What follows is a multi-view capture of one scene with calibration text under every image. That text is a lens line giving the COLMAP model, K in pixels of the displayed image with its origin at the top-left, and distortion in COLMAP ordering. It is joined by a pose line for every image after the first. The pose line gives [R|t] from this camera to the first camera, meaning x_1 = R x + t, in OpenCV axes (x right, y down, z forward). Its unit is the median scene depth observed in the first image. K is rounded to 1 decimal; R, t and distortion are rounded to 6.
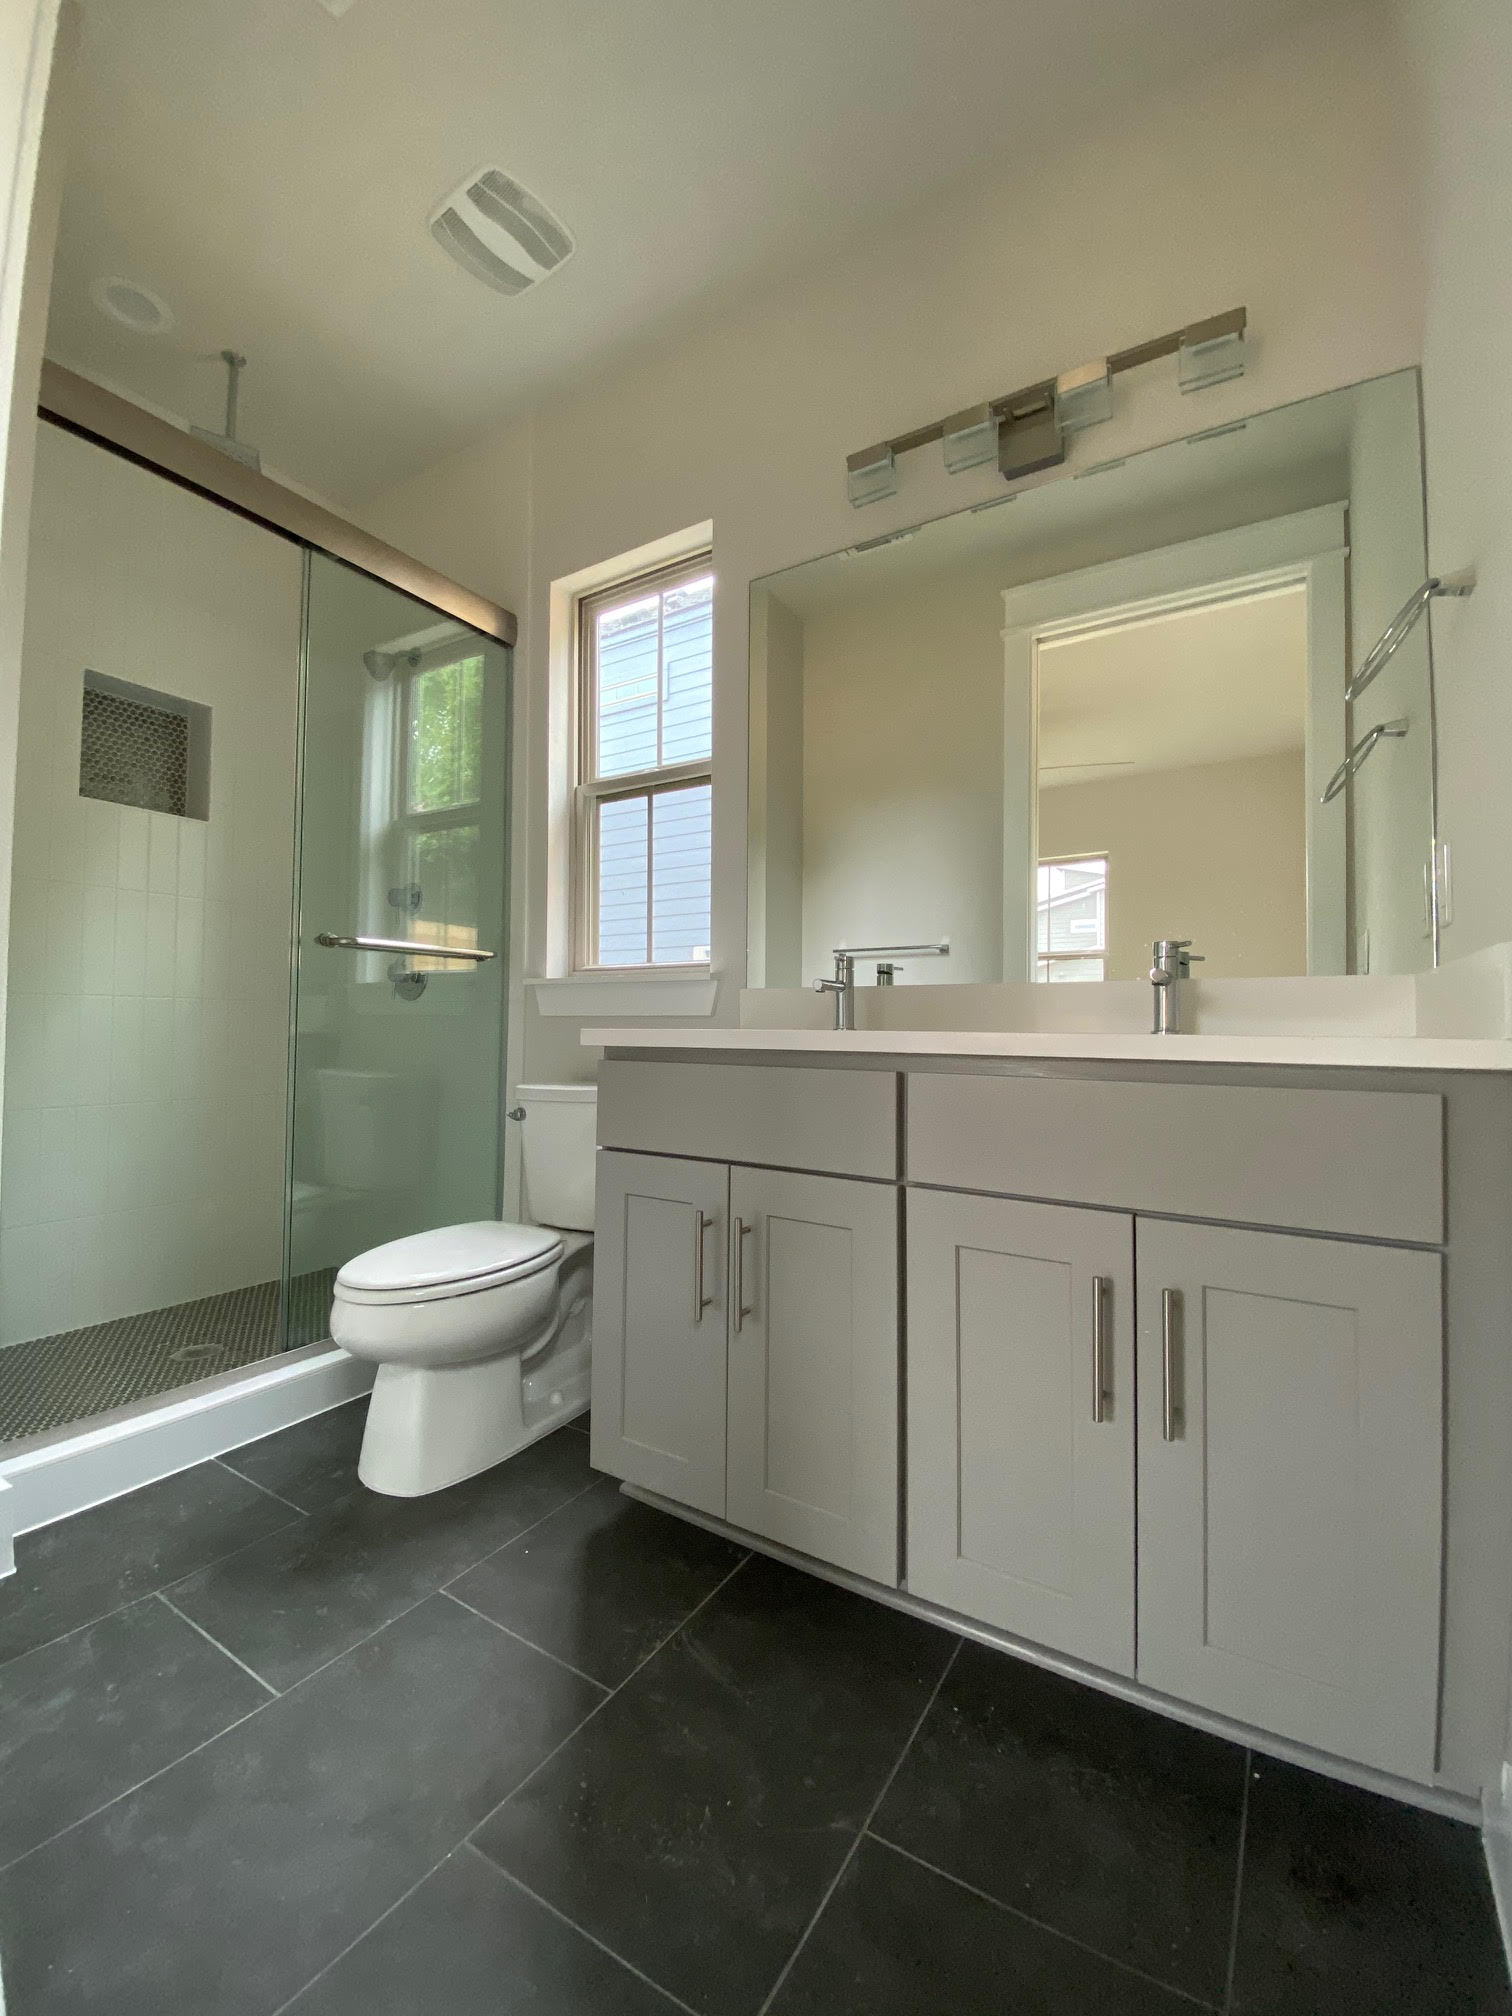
lens RADIAL K [[813.1, 0, 756.0], [0, 813.1, 1008.0], [0, 0, 1]] dist [0.026478, -0.027413]
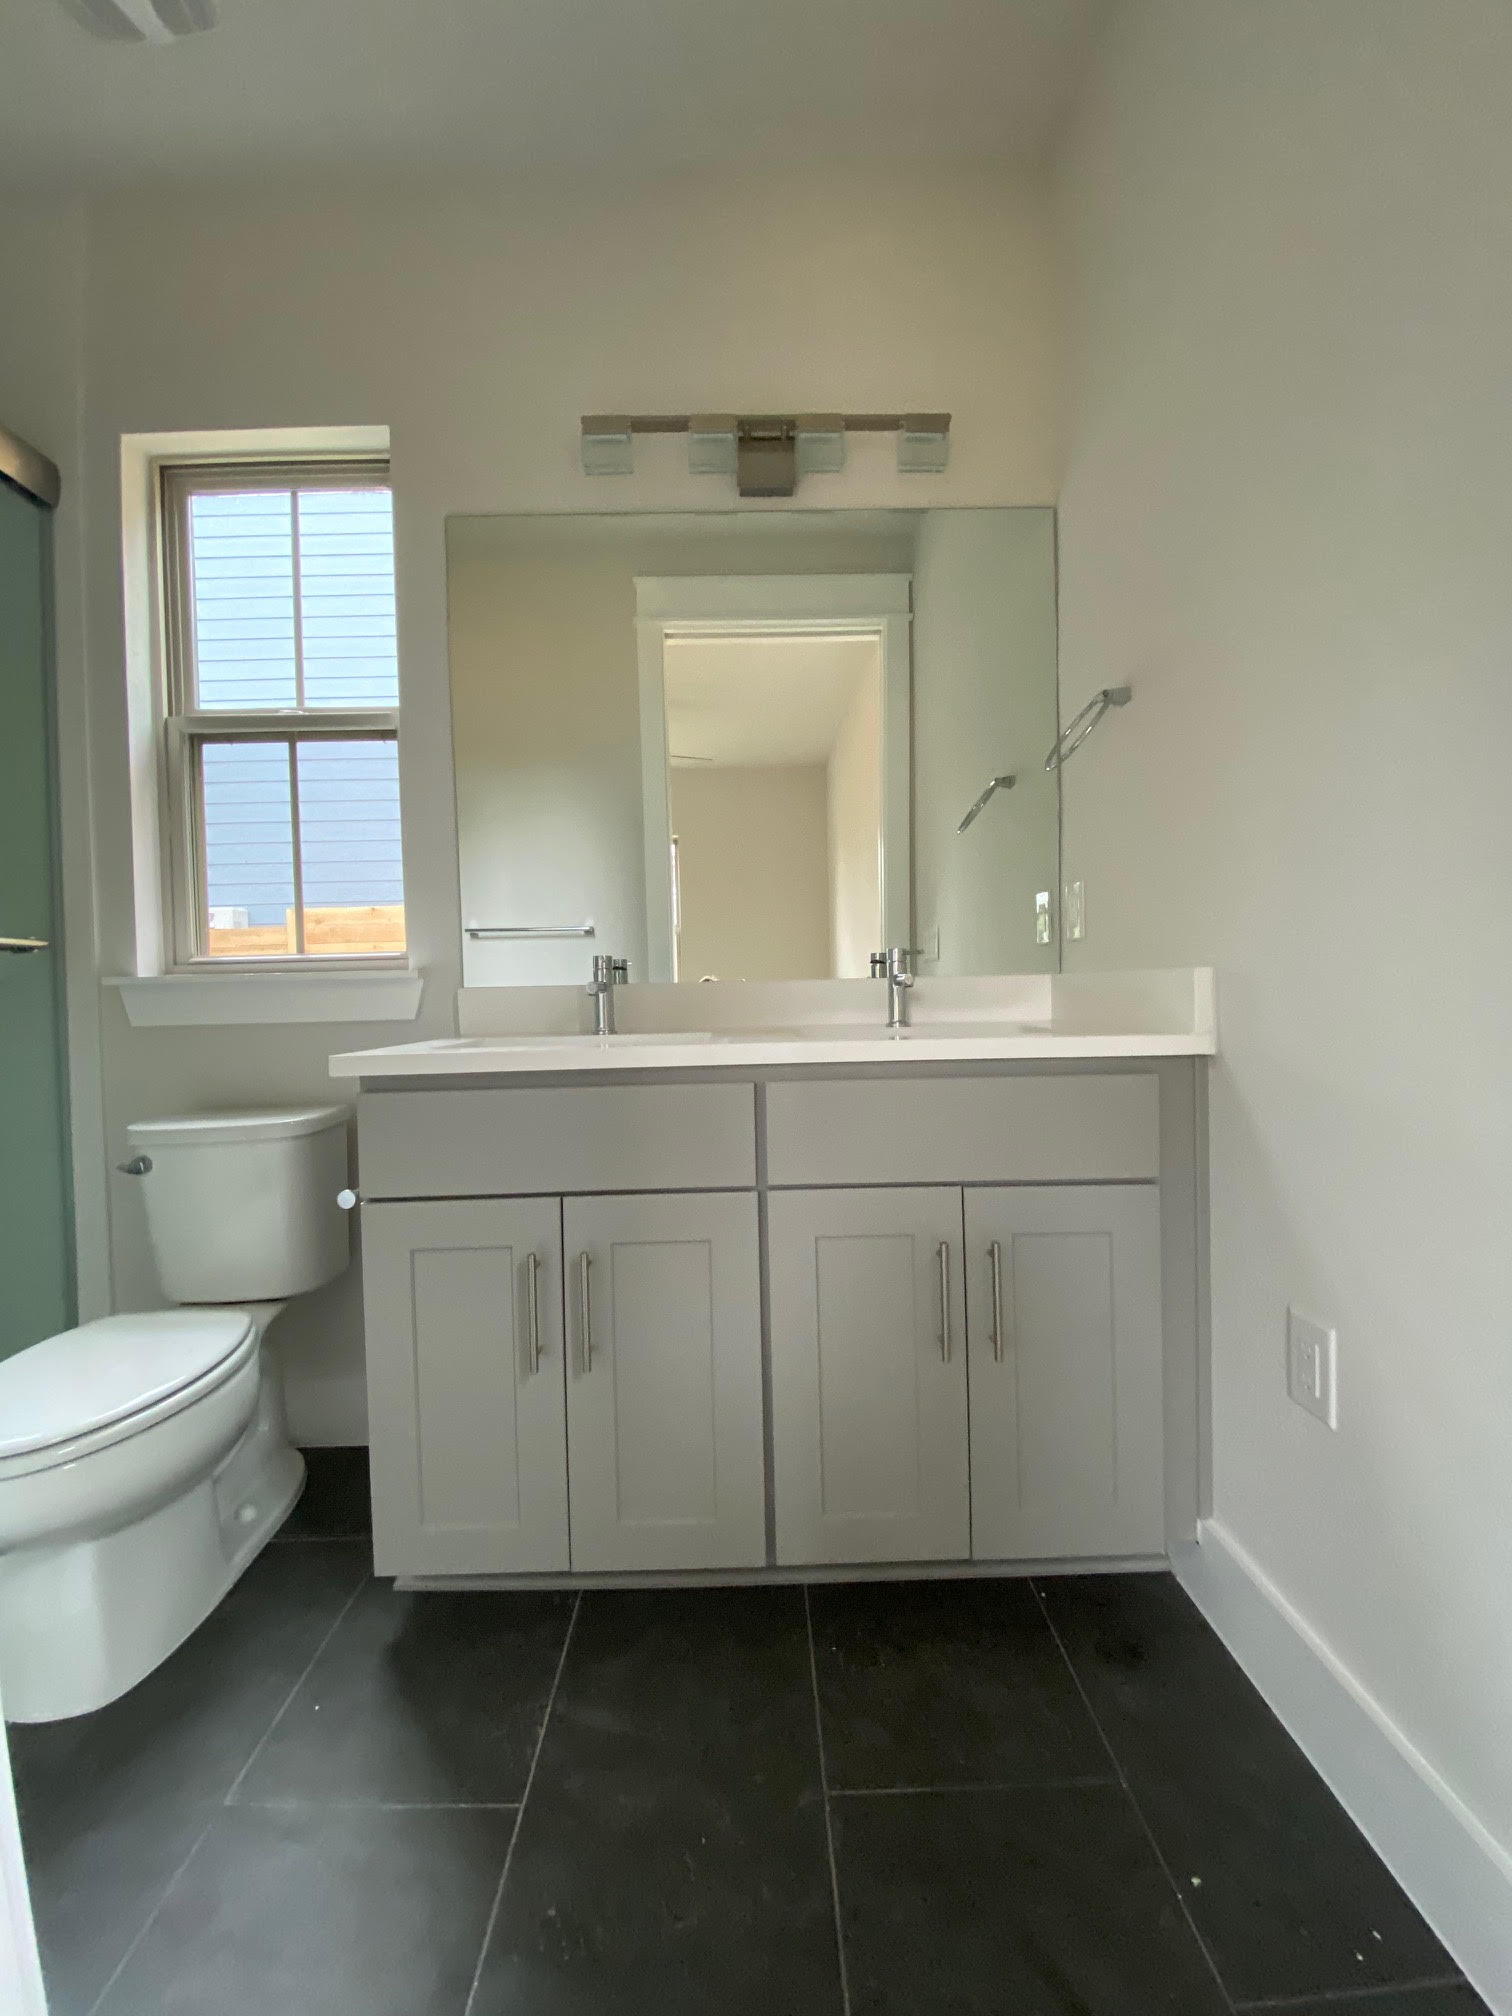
lens RADIAL K [[810.4, 0, 756.2], [0, 810.4, 1009.7], [0, 0, 1]] dist [0.028462, -0.026755]
pose [[0.839826, -0.045472, 0.540948, -0.219110], [0.019613, 0.998377, 0.053474, -0.040671], [-0.542501, -0.034299, 0.839355, 0.078826]]
